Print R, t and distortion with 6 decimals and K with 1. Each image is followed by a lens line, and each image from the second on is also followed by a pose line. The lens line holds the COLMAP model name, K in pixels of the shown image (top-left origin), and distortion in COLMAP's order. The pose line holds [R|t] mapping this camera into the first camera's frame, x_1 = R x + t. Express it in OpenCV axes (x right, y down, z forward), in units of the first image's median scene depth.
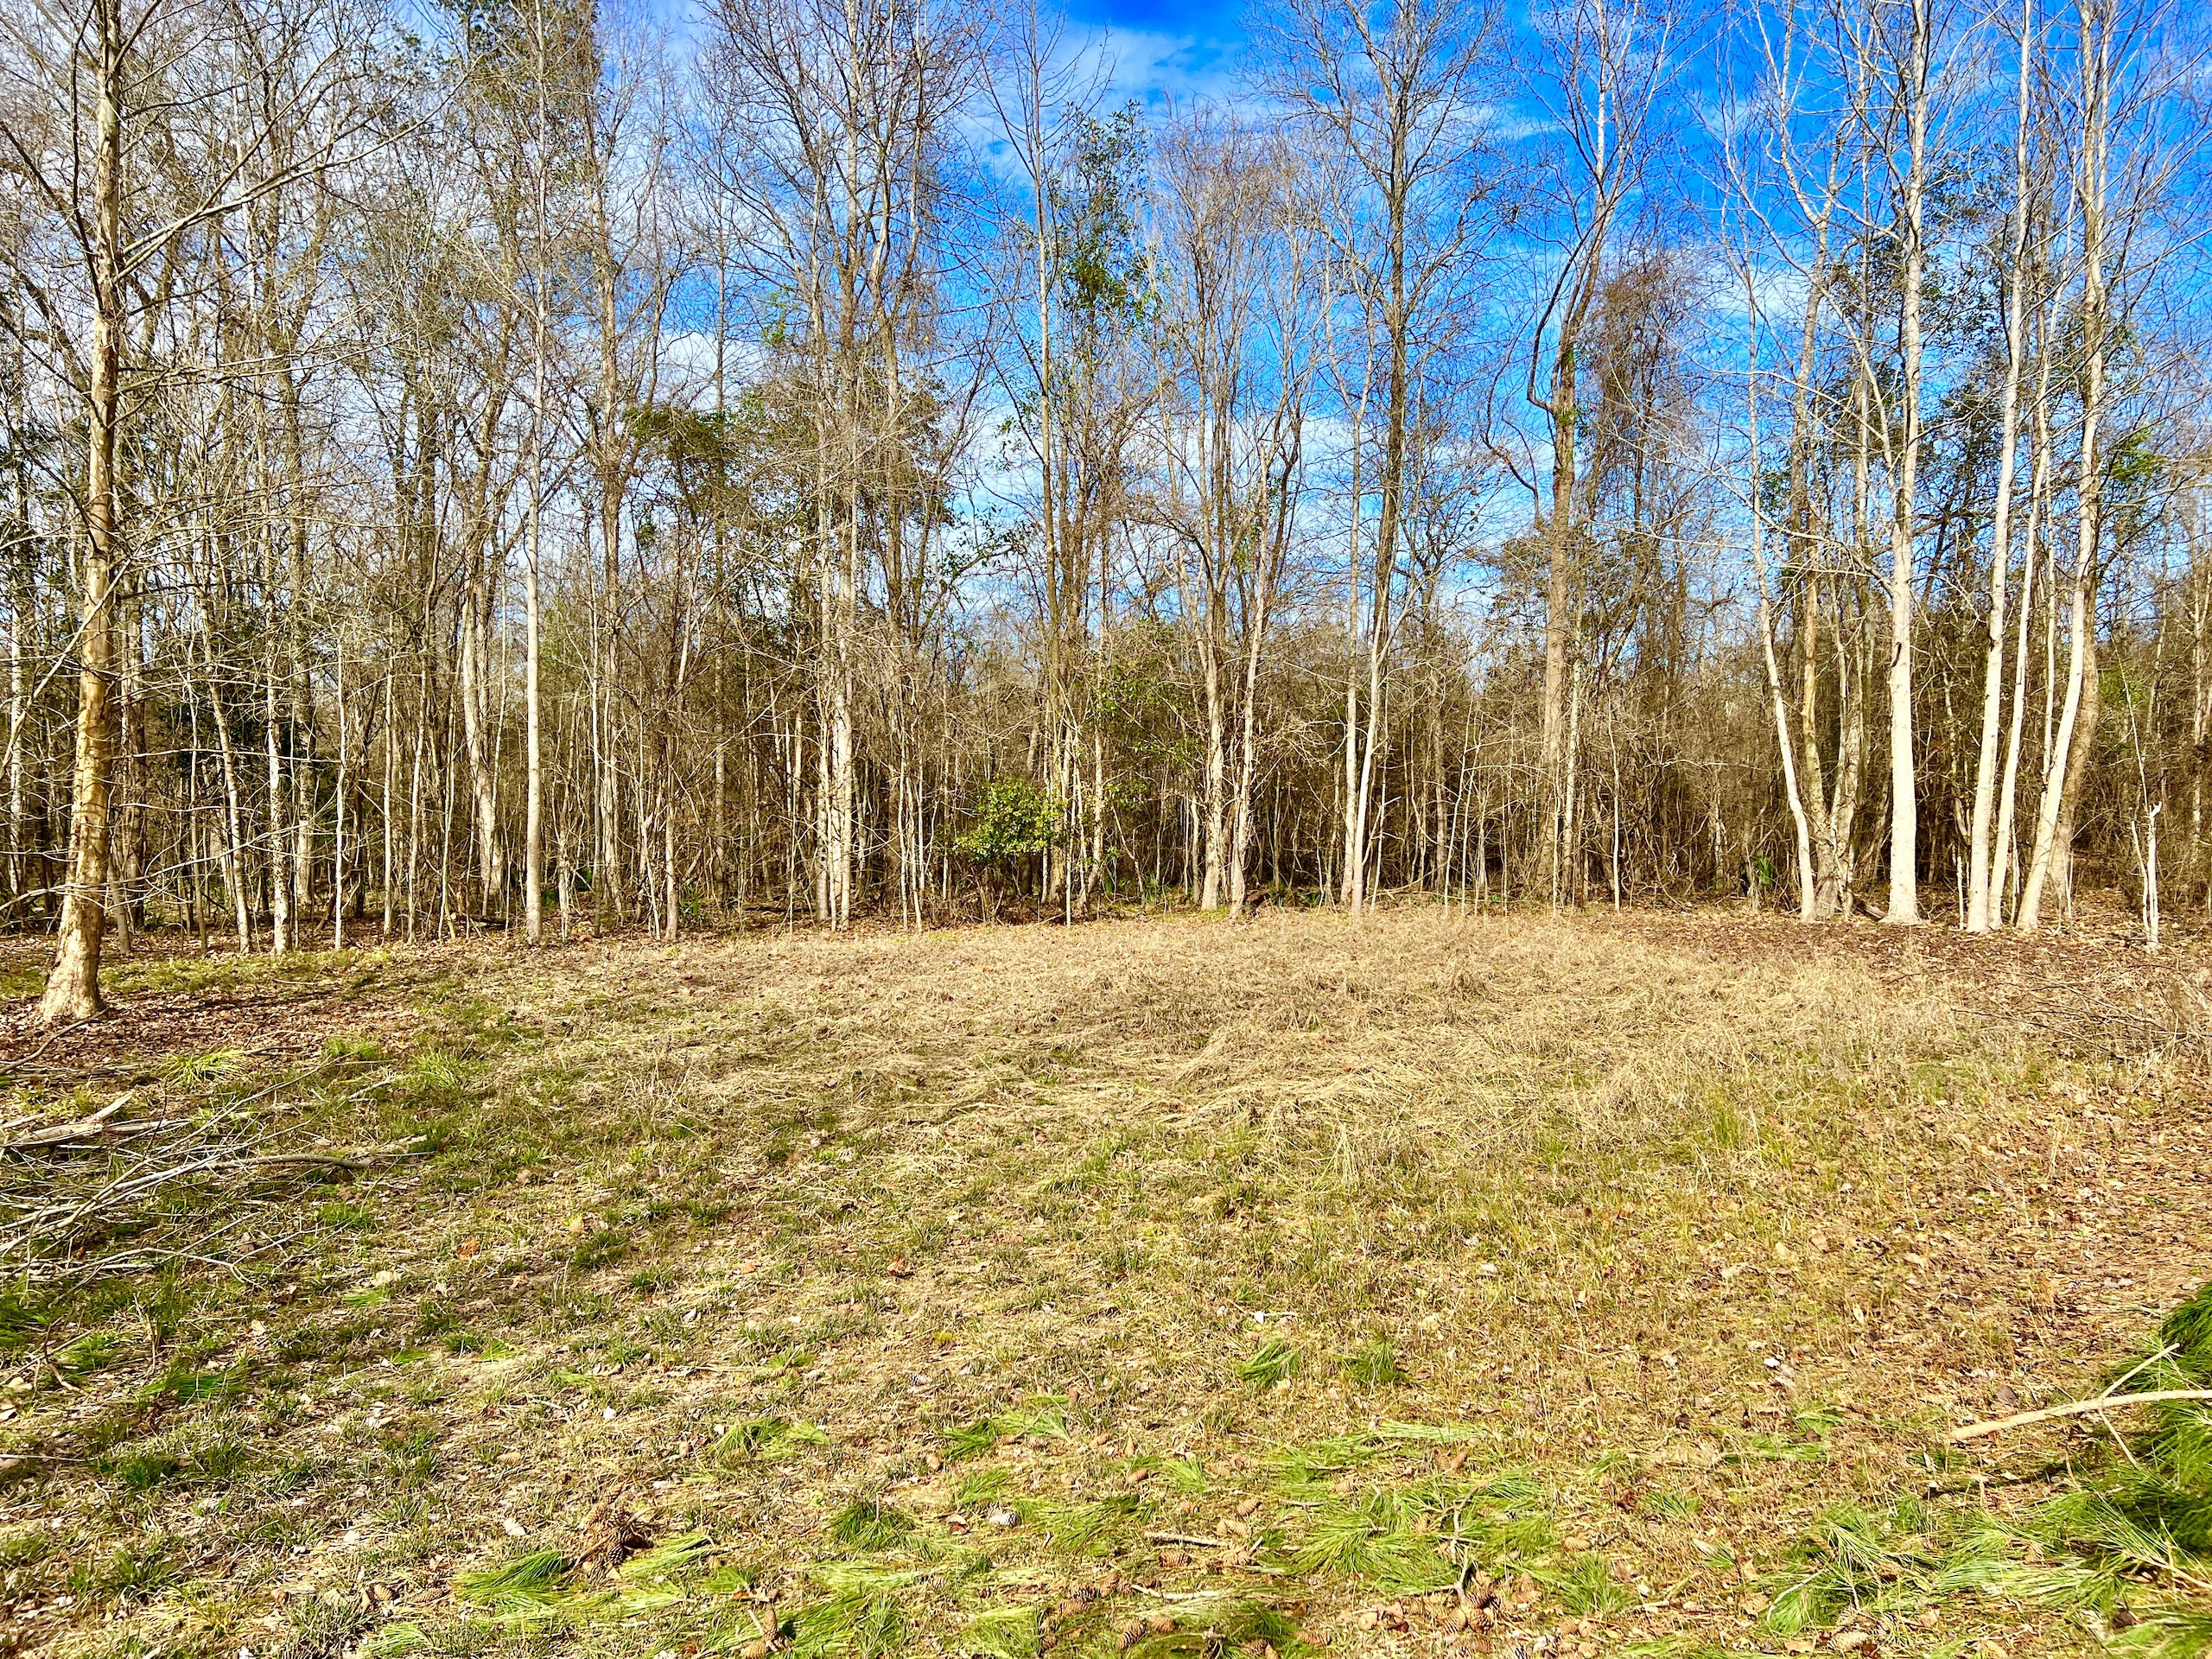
lens RADIAL K [[1671.7, 0, 1110.0], [0, 1671.7, 837.6], [0, 0, 1]] dist [-0.008015, -0.012982]
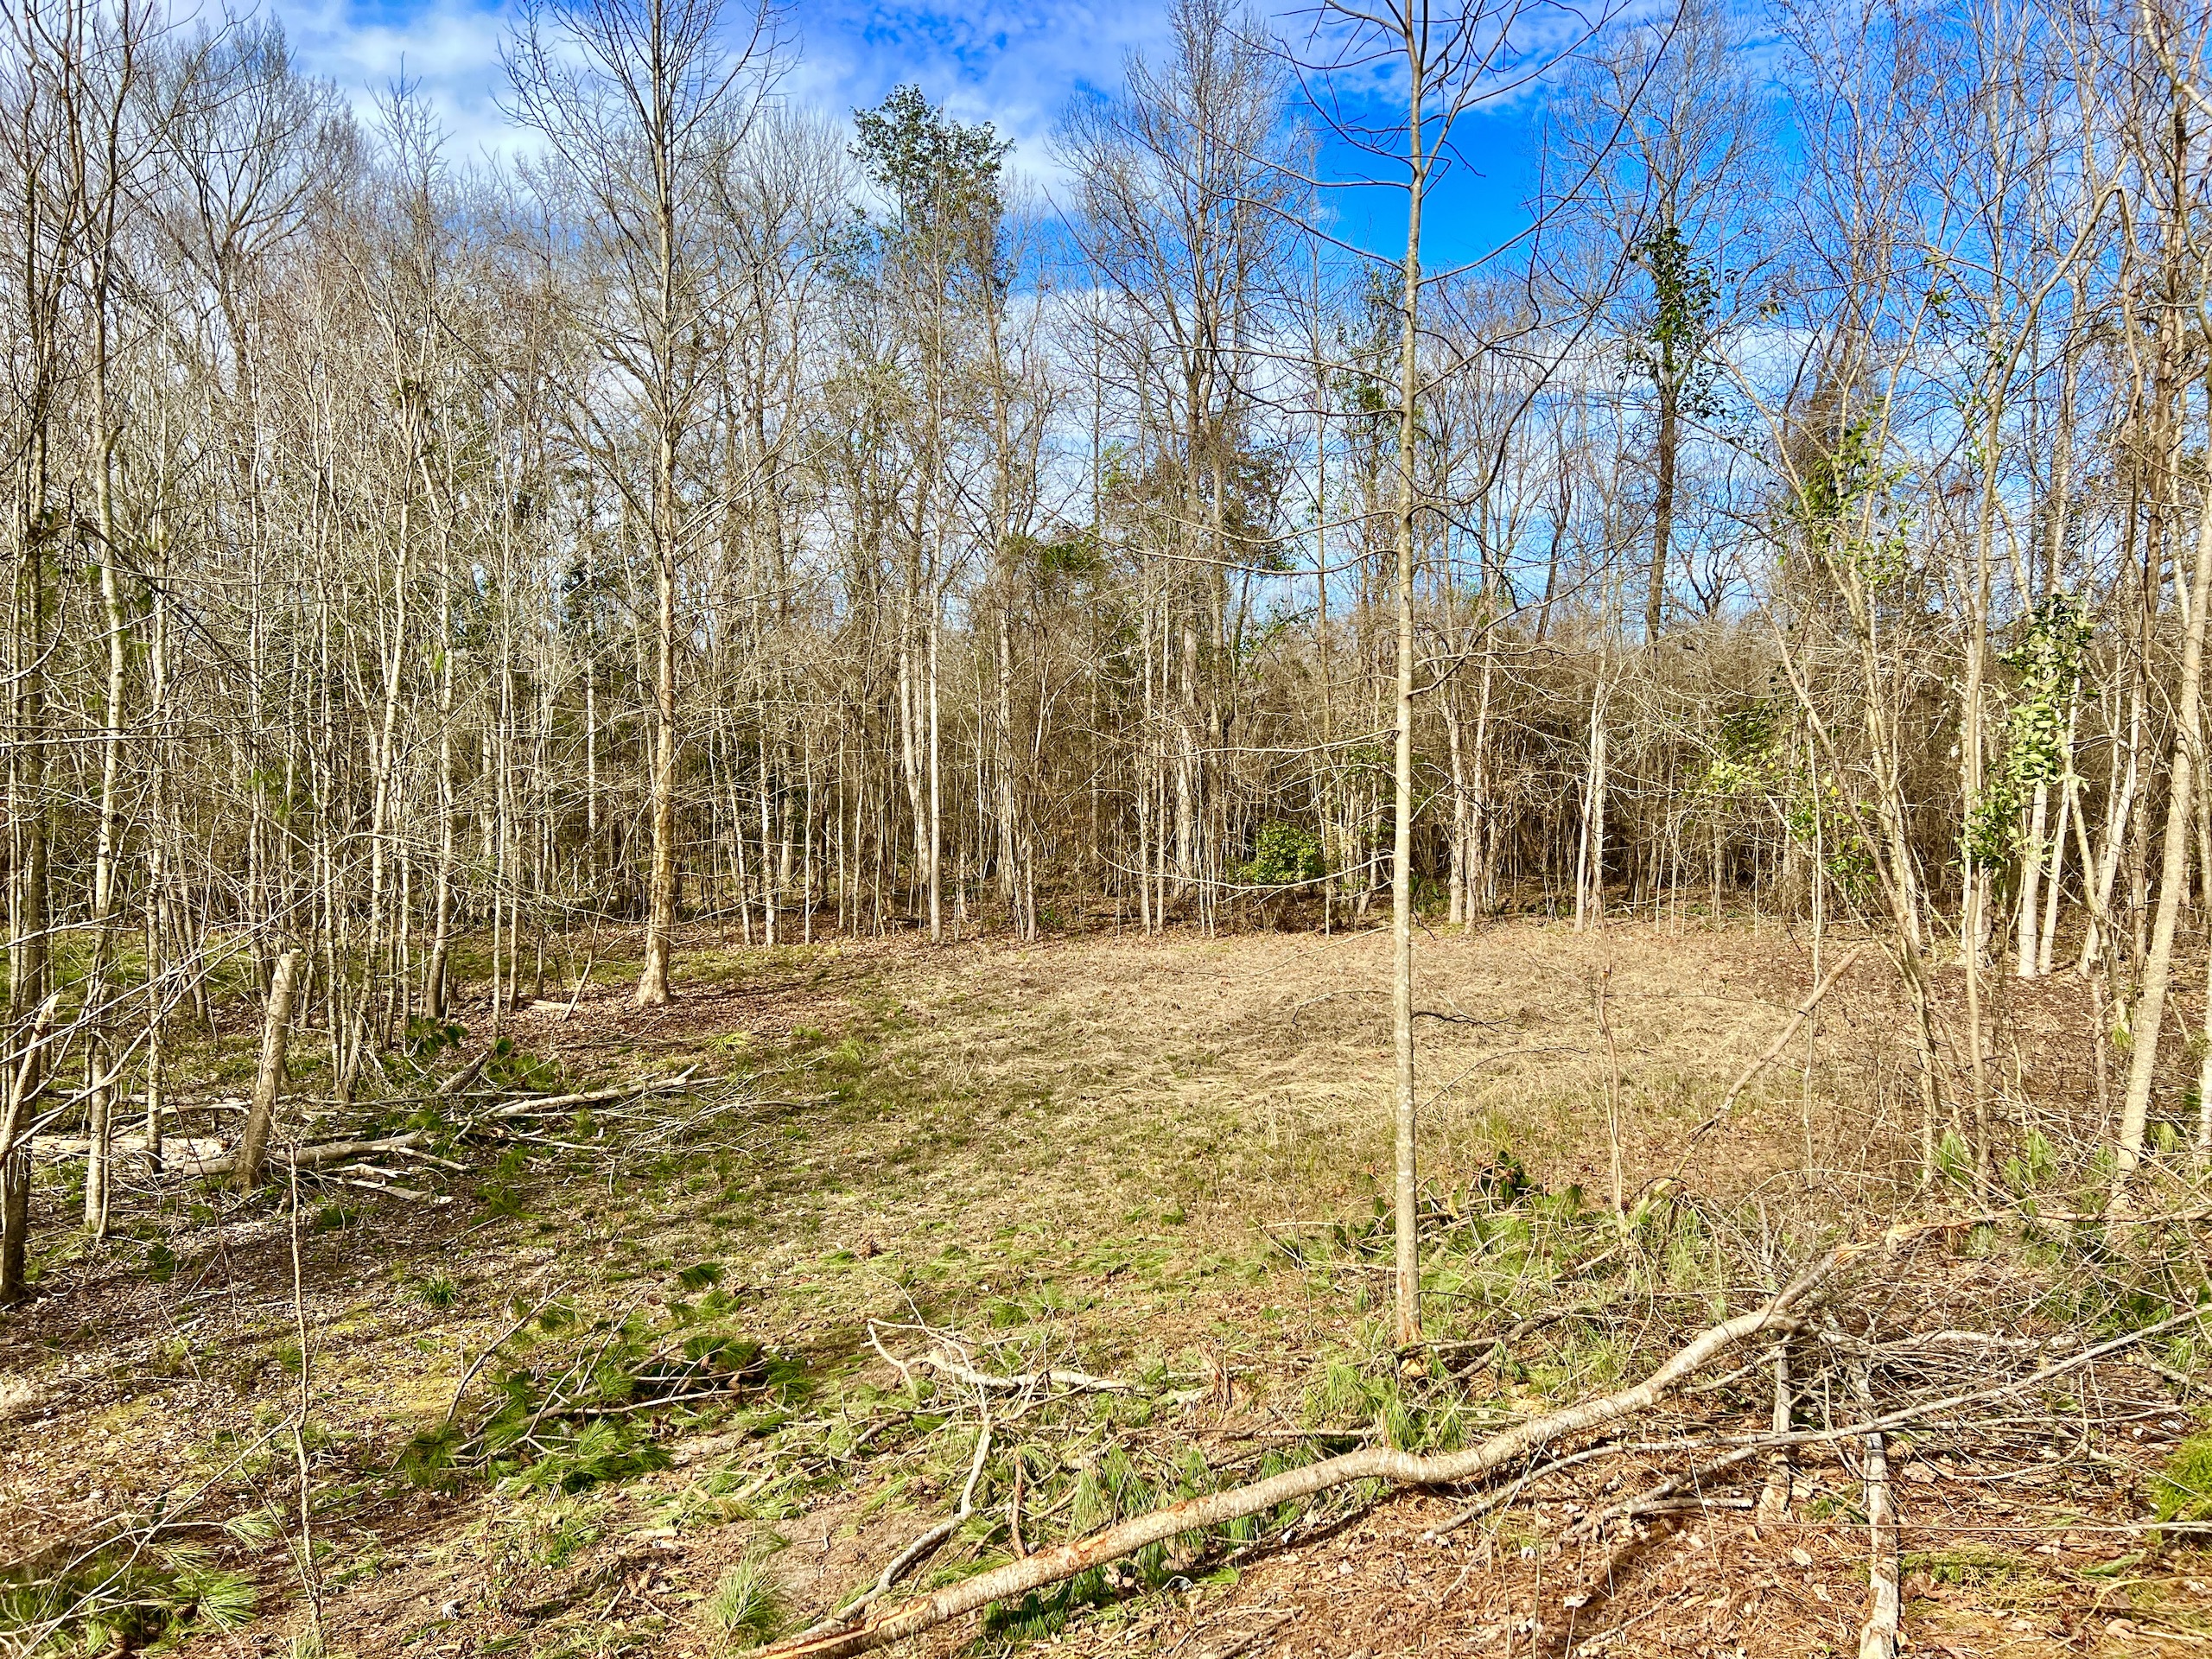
lens RADIAL K [[1671.7, 0, 1104.0], [0, 1671.7, 828.3], [0, 0, 1]] dist [-0.008015, -0.012982]
pose [[0.964775, 0.008683, -0.262934, 0.295063], [-0.000447, 0.999508, 0.031367, -0.140610], [0.263077, -0.030145, 0.964304, -0.579732]]
